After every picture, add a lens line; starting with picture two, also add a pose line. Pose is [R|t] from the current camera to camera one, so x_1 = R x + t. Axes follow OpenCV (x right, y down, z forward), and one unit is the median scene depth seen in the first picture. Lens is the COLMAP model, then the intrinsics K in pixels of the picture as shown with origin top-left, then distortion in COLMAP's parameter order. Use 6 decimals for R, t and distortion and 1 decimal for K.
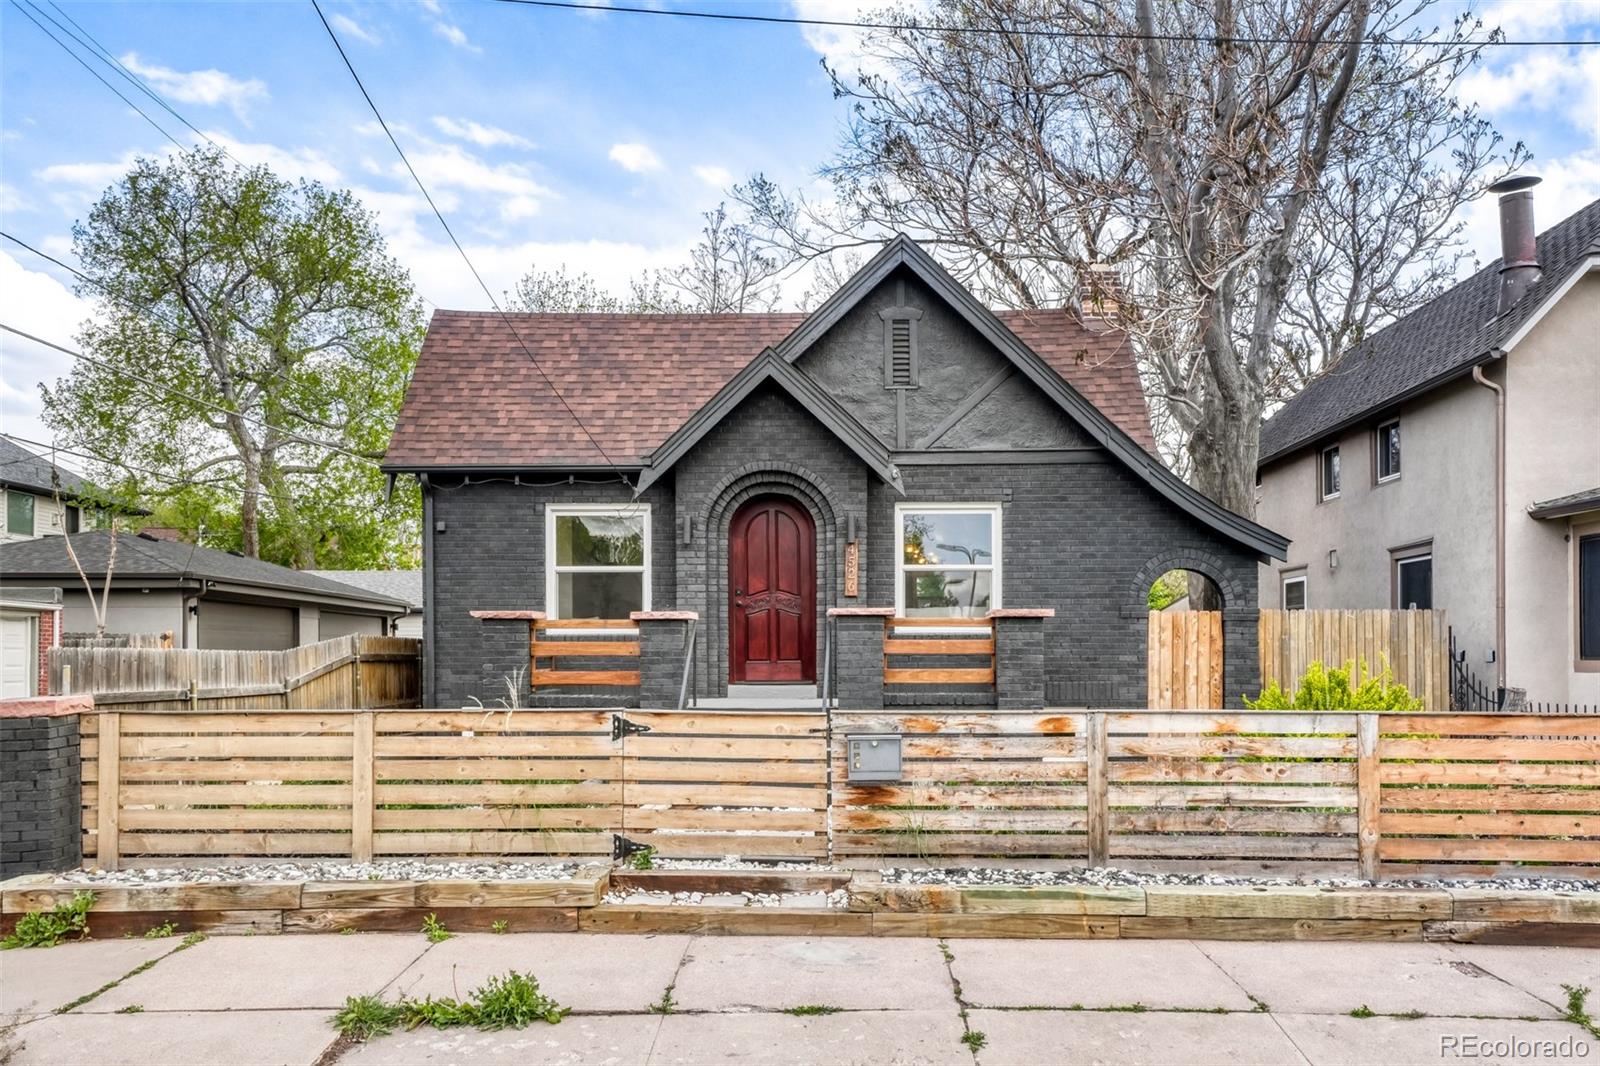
lens RADIAL K [[1391.5, 0, 802.4], [0, 1391.5, 624.2], [0, 0, 1]] dist [0.046552, 0.025981]
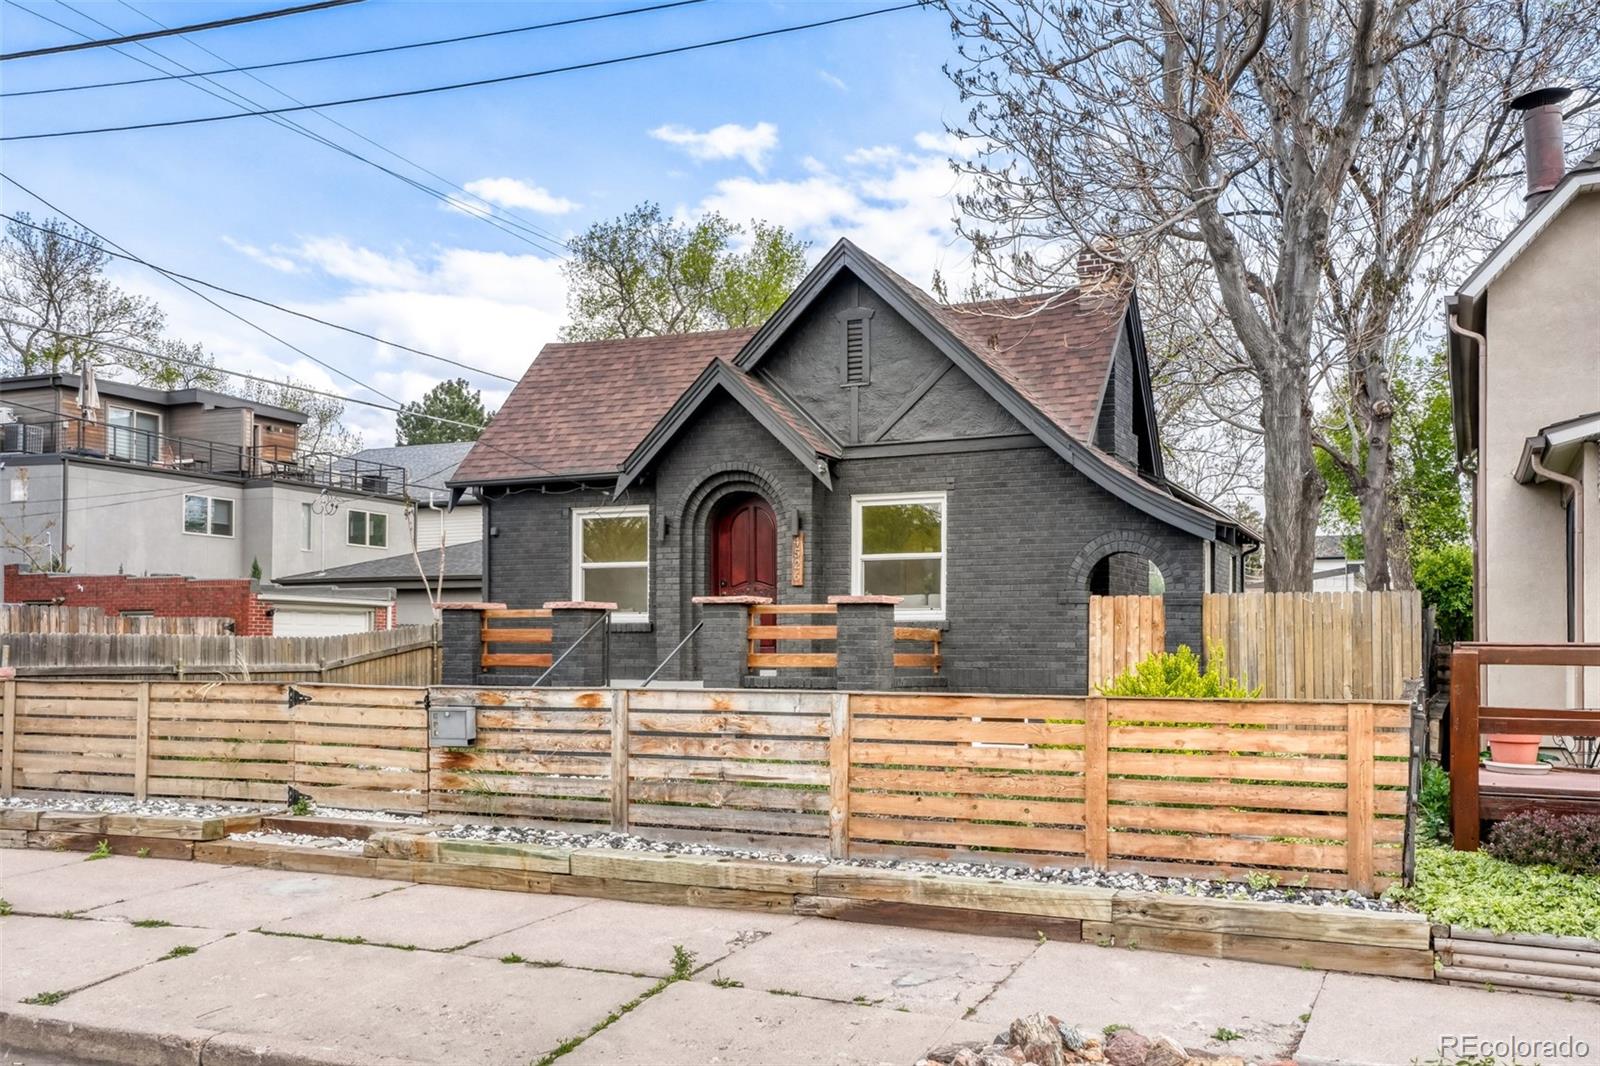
lens RADIAL K [[1400.2, 0, 867.5], [0, 1400.2, 589.7], [0, 0, 1]] dist [0.047925, 0.013795]
pose [[0.918294, -0.013699, -0.395661, 0.506640], [0.005702, 0.999755, -0.021382, 0.006158], [0.395857, 0.017379, 0.918148, 0.044445]]
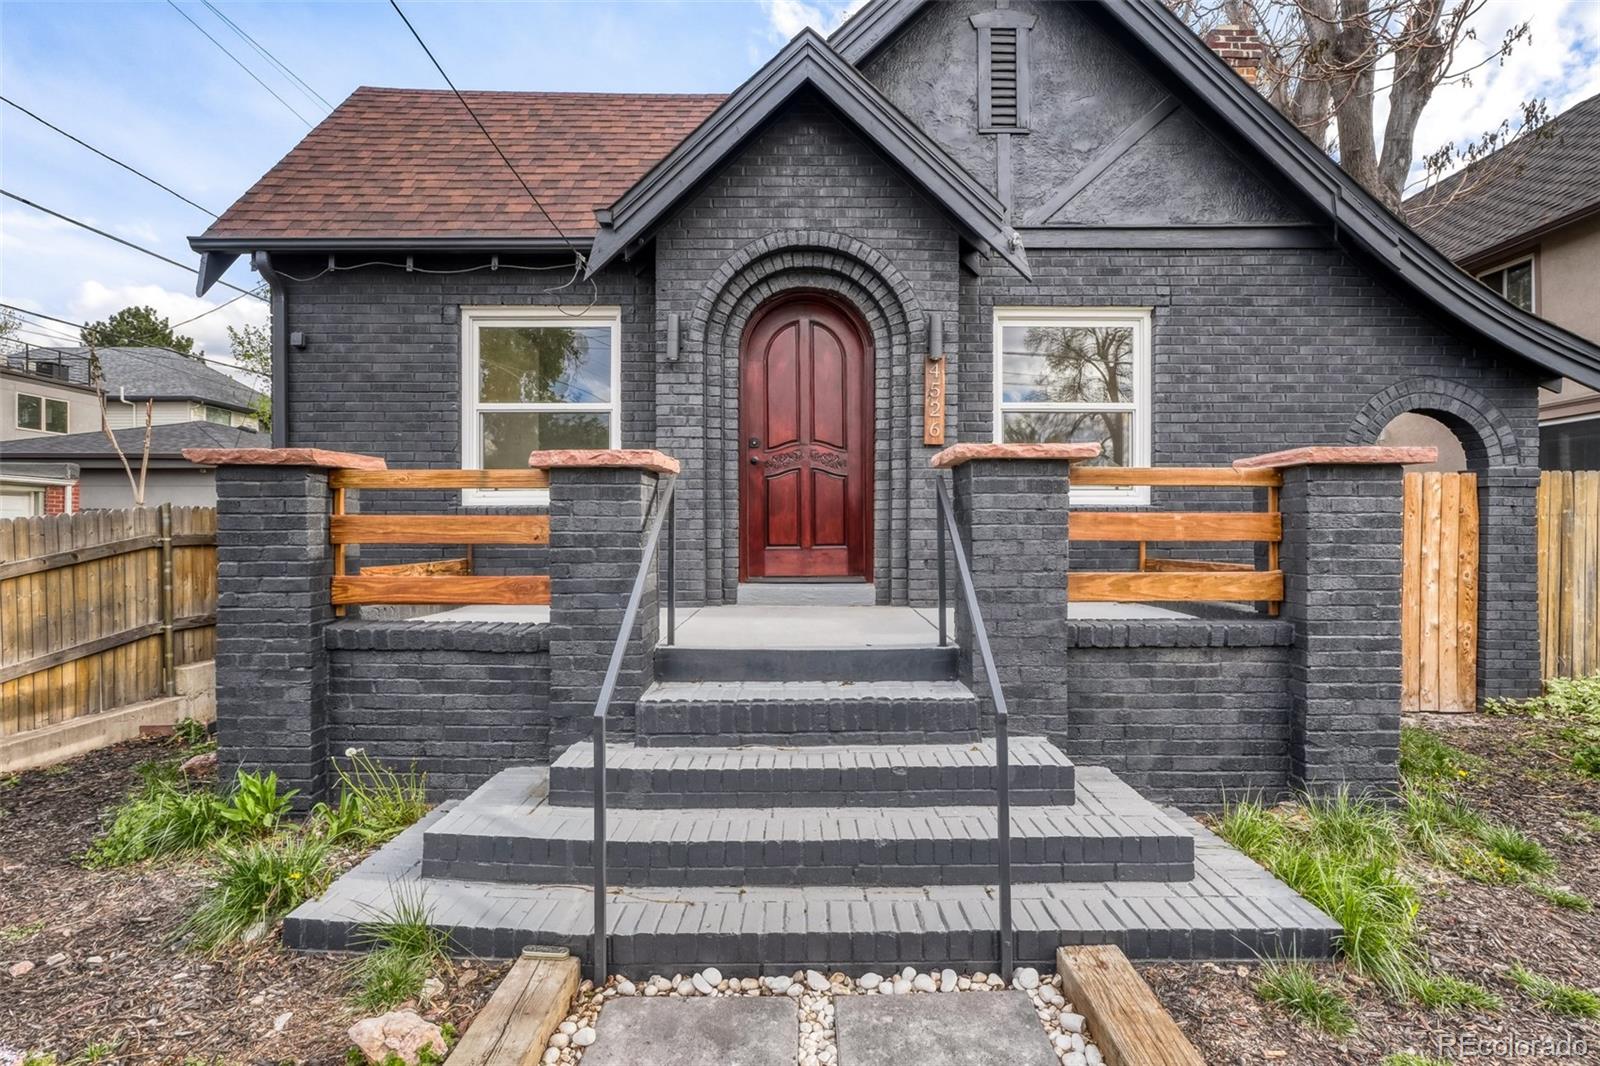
lens RADIAL K [[782.9, 0, 799.3], [0, 782.9, 525.5], [0, 0, 1]] dist [-0.004252, 0.000021]
pose [[0.999914, 0.001443, 0.013010, -0.030547], [-0.001642, 0.999882, 0.015294, 0.010900], [-0.012986, -0.015314, 0.999798, 0.648233]]
